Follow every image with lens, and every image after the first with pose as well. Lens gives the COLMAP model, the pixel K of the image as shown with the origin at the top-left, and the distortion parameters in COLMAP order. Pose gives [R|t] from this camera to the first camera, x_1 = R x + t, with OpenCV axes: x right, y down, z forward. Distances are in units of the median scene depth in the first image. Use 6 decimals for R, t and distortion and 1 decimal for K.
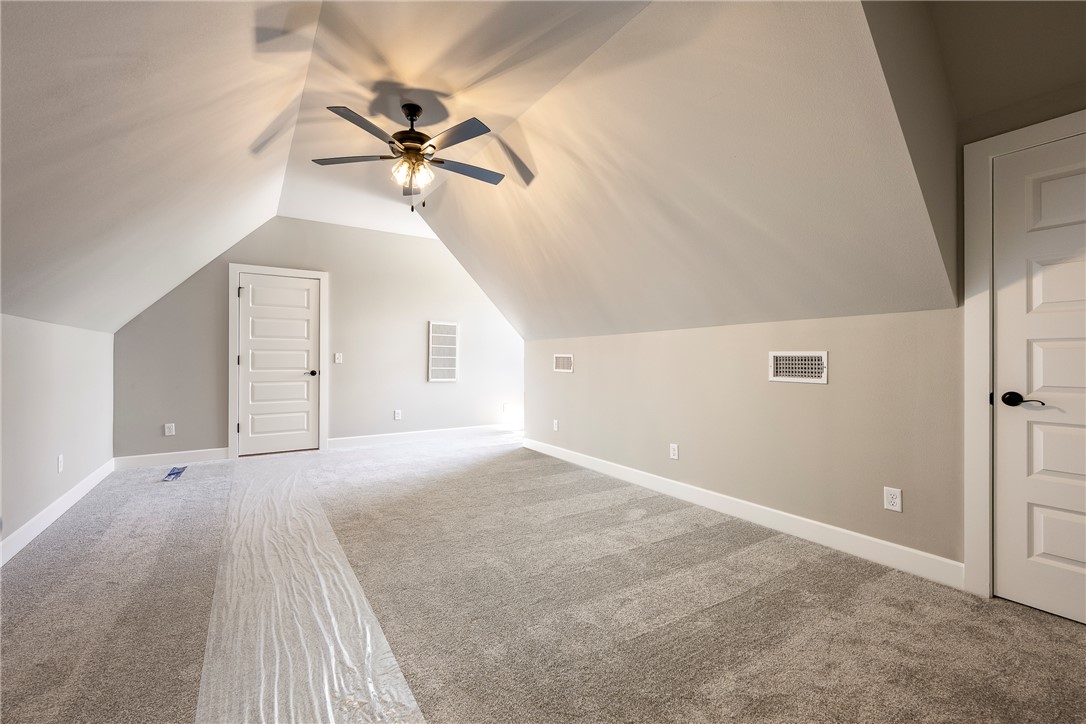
lens RADIAL K [[438.6, 0, 526.1], [0, 438.6, 361.6], [0, 0, 1]] dist [-0.000459, -0.000078]
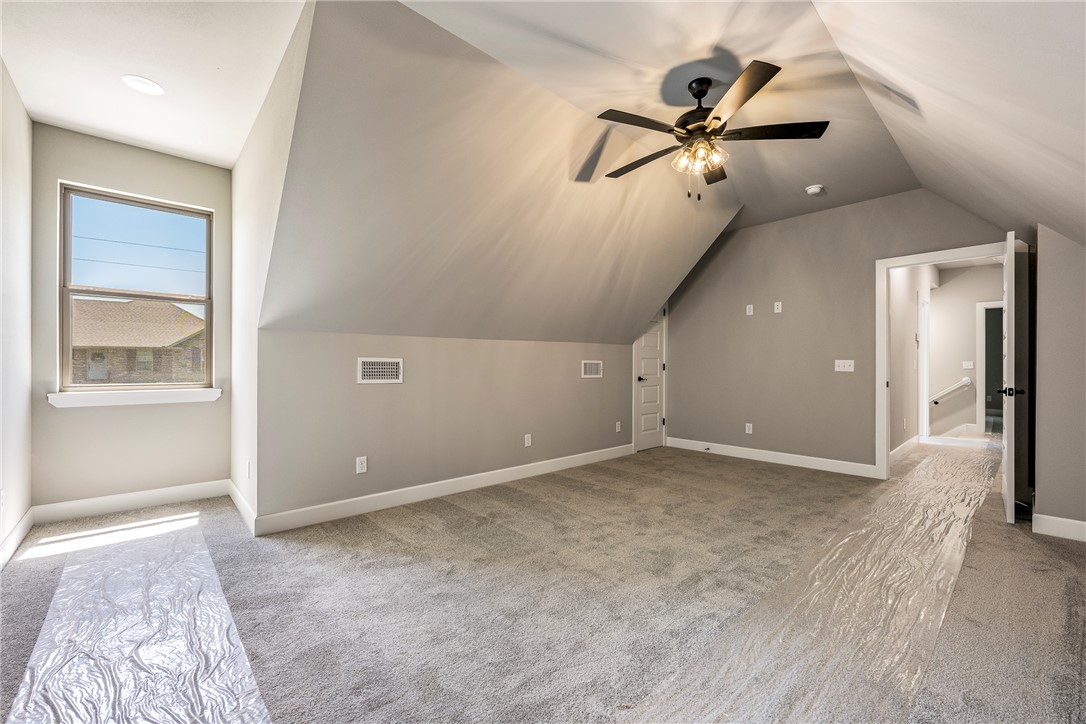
lens RADIAL K [[438.6, 0, 526.1], [0, 438.6, 361.6], [0, 0, 1]] dist [-0.000459, -0.000078]
pose [[-0.147950, 0.003302, 0.988989, -0.873398], [0.003433, 0.999990, -0.002825, -0.010839], [-0.988989, 0.002978, -0.147960, 1.191644]]
